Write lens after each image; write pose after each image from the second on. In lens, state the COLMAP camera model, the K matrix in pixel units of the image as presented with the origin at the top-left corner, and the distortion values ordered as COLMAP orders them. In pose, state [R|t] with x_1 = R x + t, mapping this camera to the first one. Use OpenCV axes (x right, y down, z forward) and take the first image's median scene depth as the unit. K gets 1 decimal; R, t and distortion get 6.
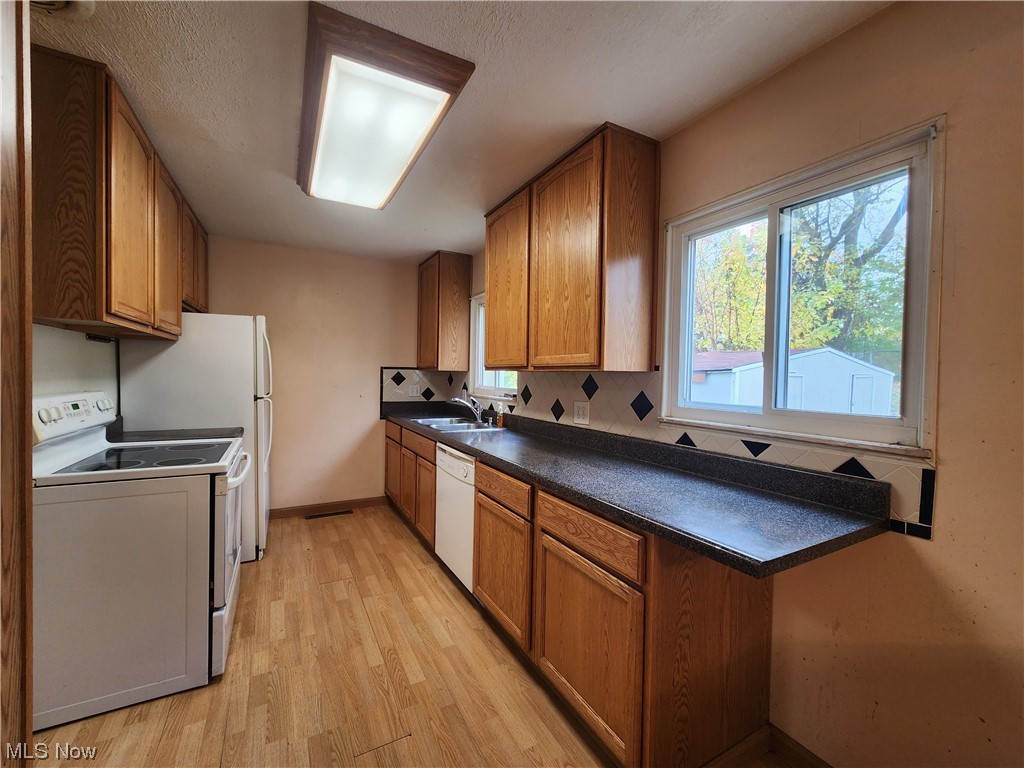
lens RADIAL K [[415.6, 0, 508.0], [0, 415.6, 384.8], [0, 0, 1]] dist [-0.000786, 0.000022]
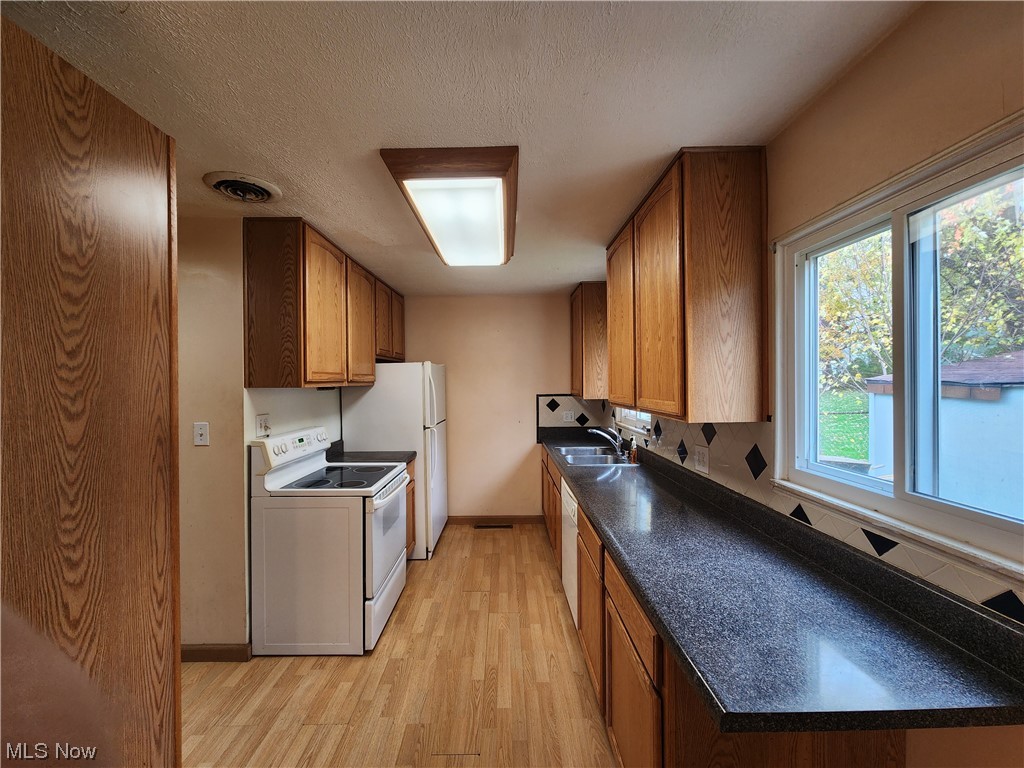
lens RADIAL K [[415.6, 0, 508.0], [0, 415.6, 384.8], [0, 0, 1]] dist [-0.000786, 0.000022]
pose [[0.880363, -0.021833, -0.473798, 0.269736], [0.012568, 0.999663, -0.022713, -0.086471], [0.474135, 0.014041, 0.880340, 0.029362]]
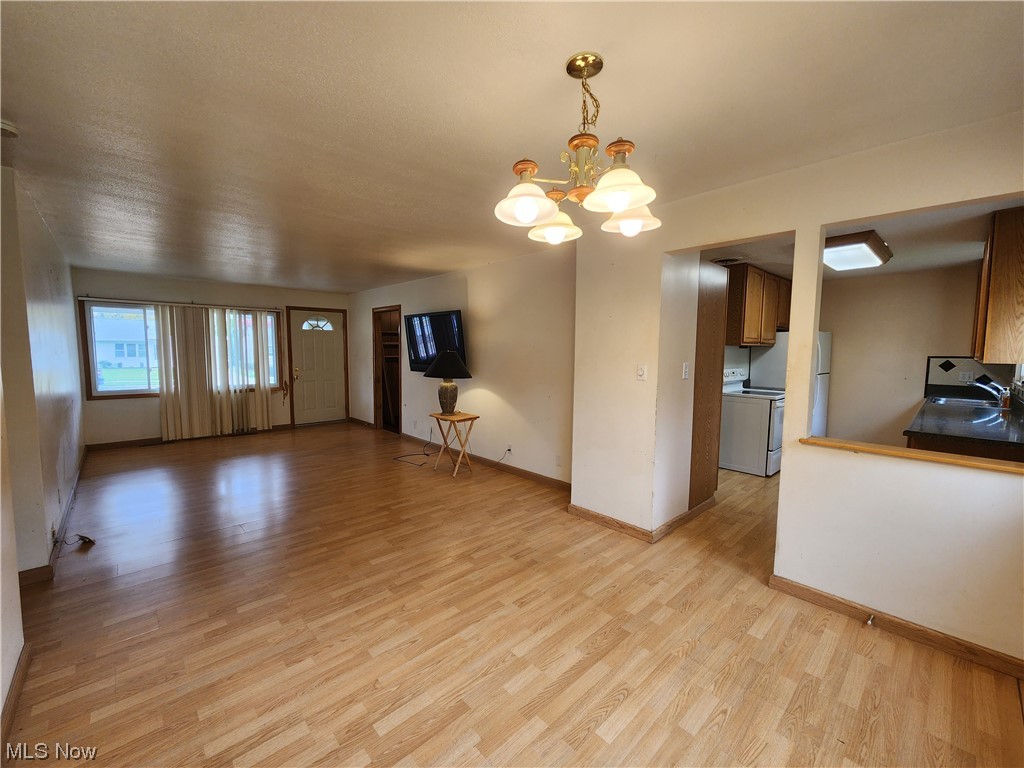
lens RADIAL K [[415.6, 0, 508.0], [0, 415.6, 384.8], [0, 0, 1]] dist [-0.000786, 0.000022]
pose [[0.245913, 0.065713, -0.967062, 1.162728], [-0.026323, 0.997784, 0.061107, -0.000250], [0.968934, 0.010429, 0.247097, -1.045339]]
